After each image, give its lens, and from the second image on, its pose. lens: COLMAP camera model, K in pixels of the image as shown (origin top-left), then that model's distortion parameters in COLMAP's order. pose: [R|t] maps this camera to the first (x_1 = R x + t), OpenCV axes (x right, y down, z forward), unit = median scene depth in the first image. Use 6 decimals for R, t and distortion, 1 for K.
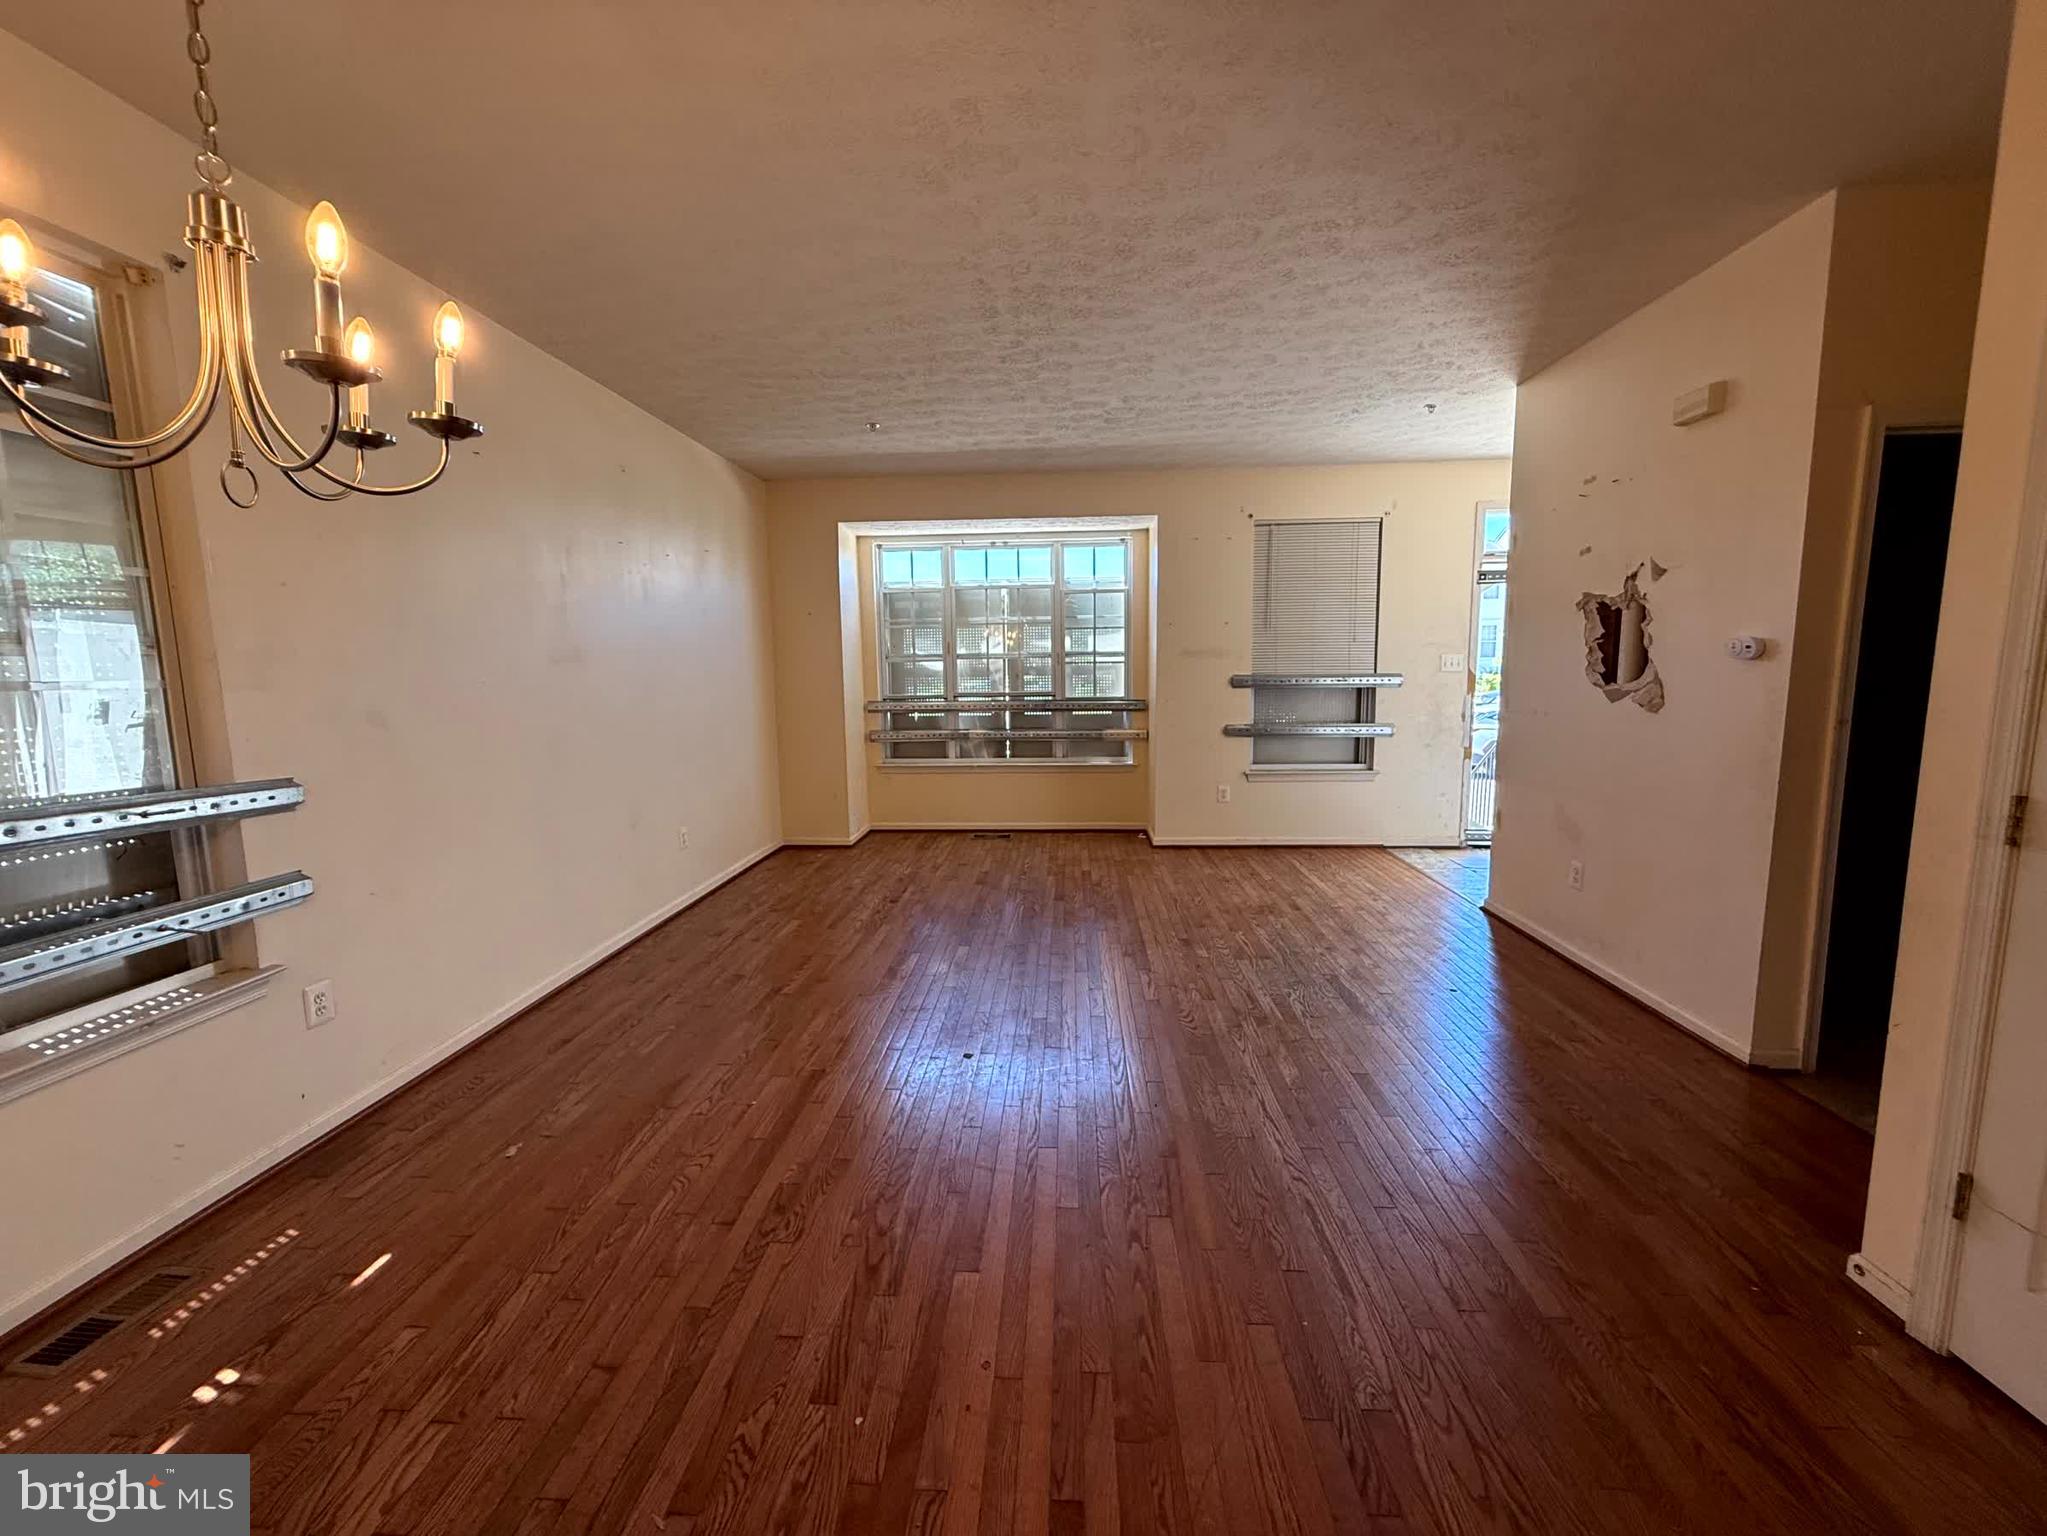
lens RADIAL K [[815.1, 0, 1025.7], [0, 815.1, 761.7], [0, 0, 1]] dist [-0.000226, 0.001181]
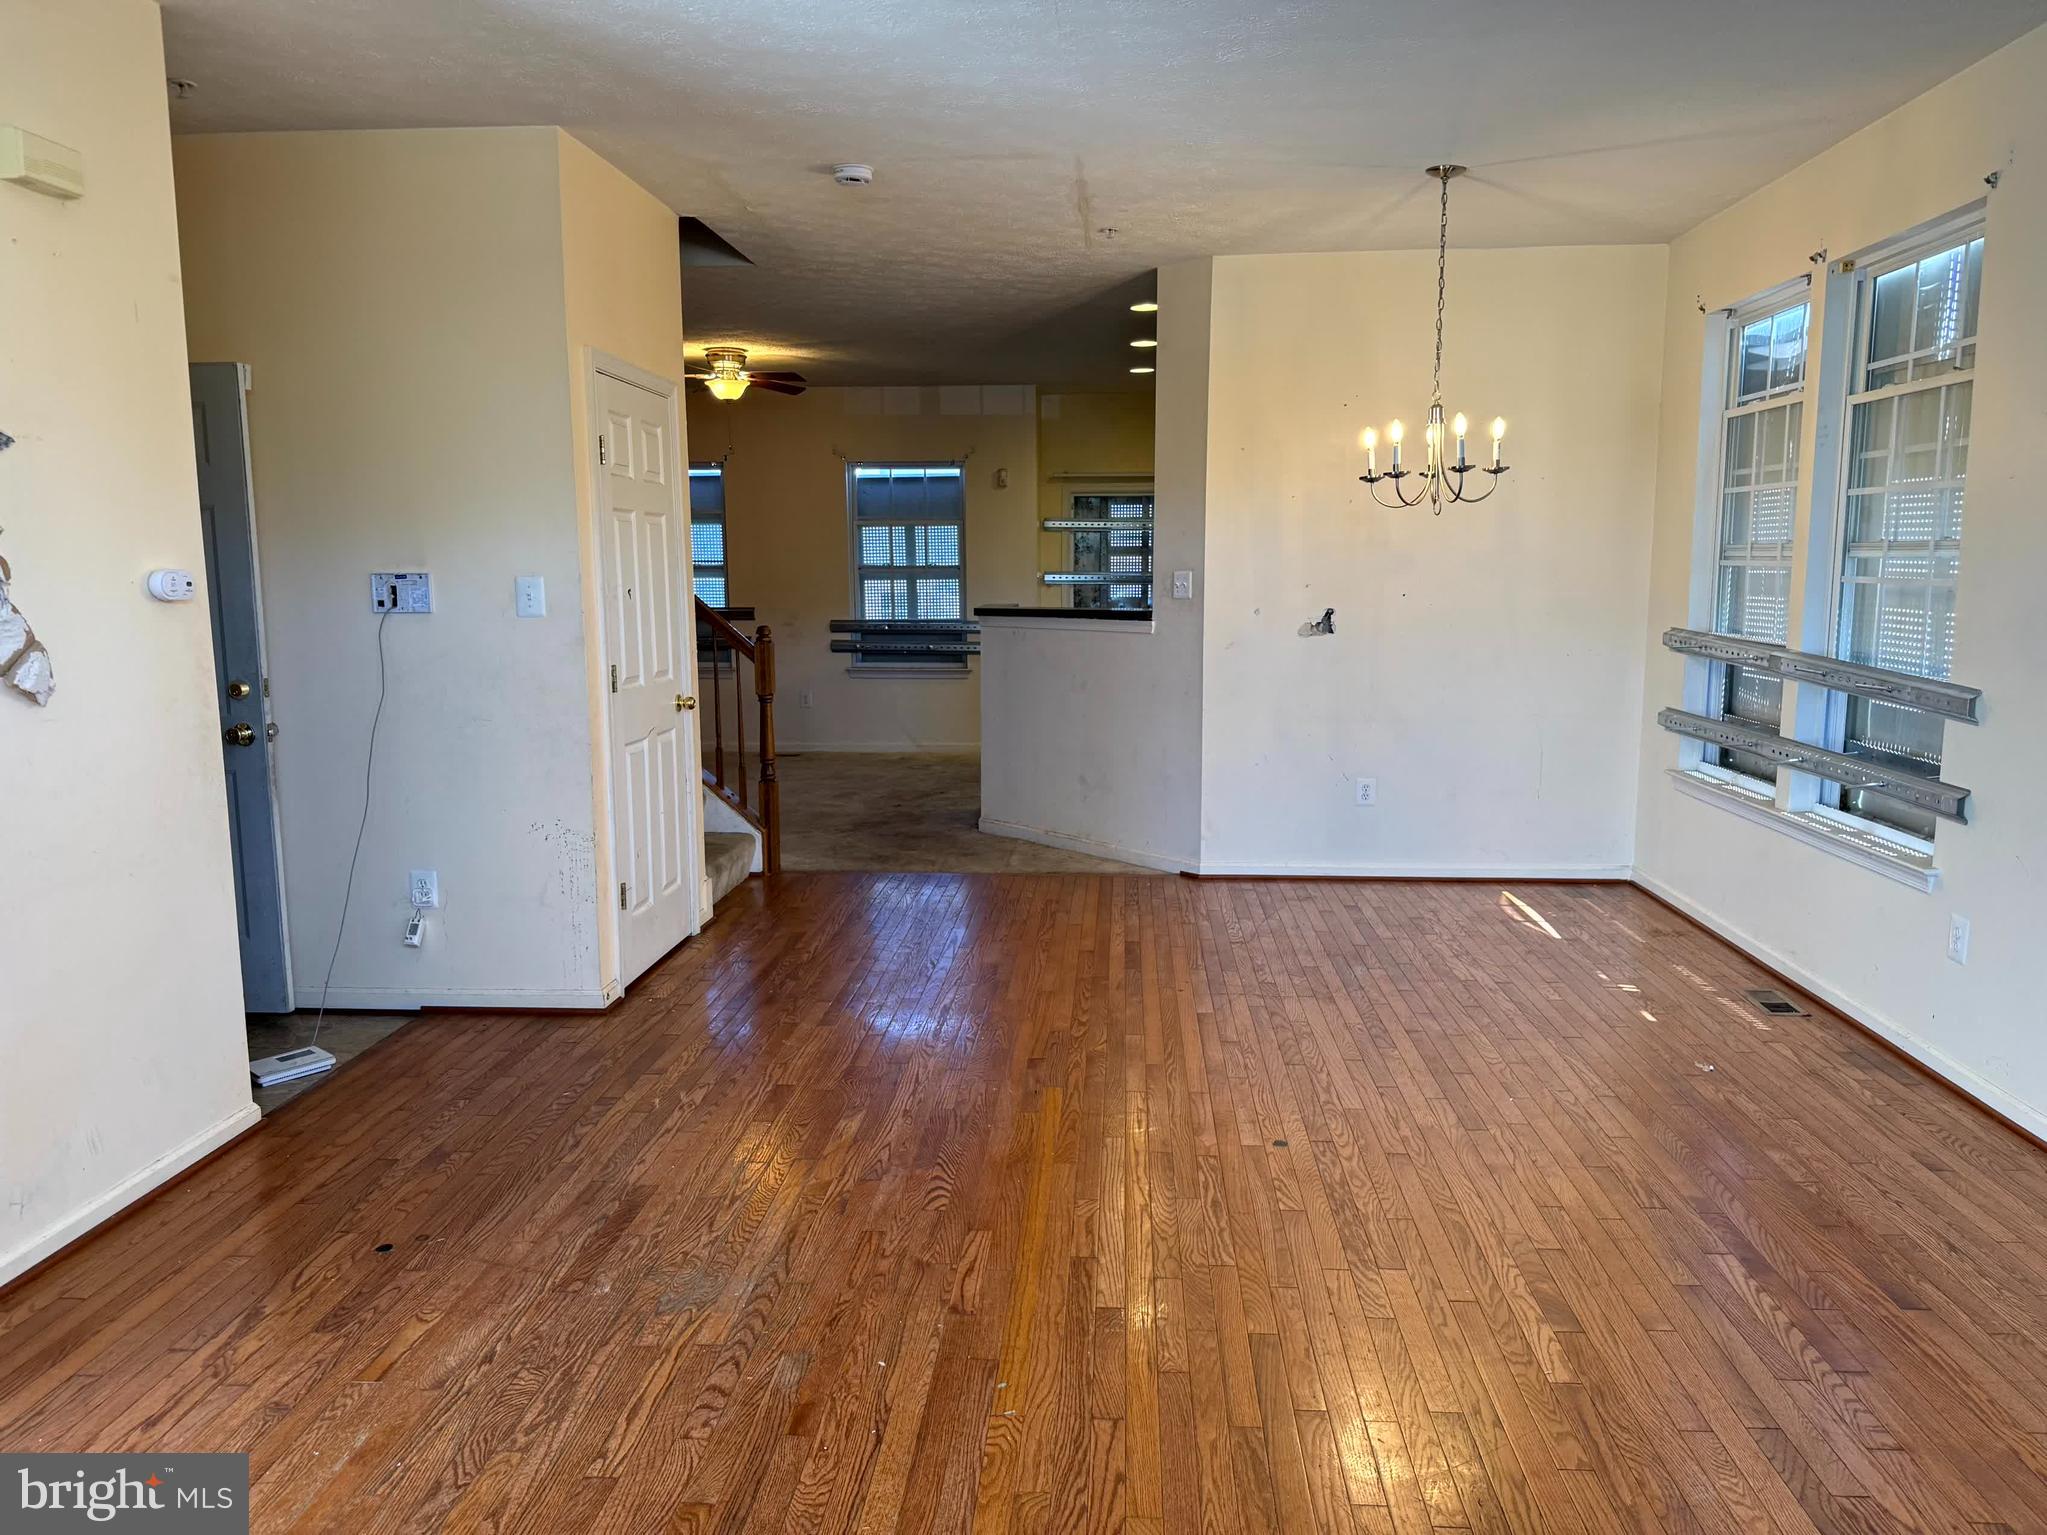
lens RADIAL K [[1440.1, 0, 1034.0], [0, 1440.1, 775.4], [0, 0, 1]] dist [0.051112, -0.065053]
pose [[-0.999732, 0.021197, 0.009341, 0.114587], [0.022910, 0.964344, 0.263659, -0.258495], [-0.003419, 0.263802, -0.964571, 1.983182]]
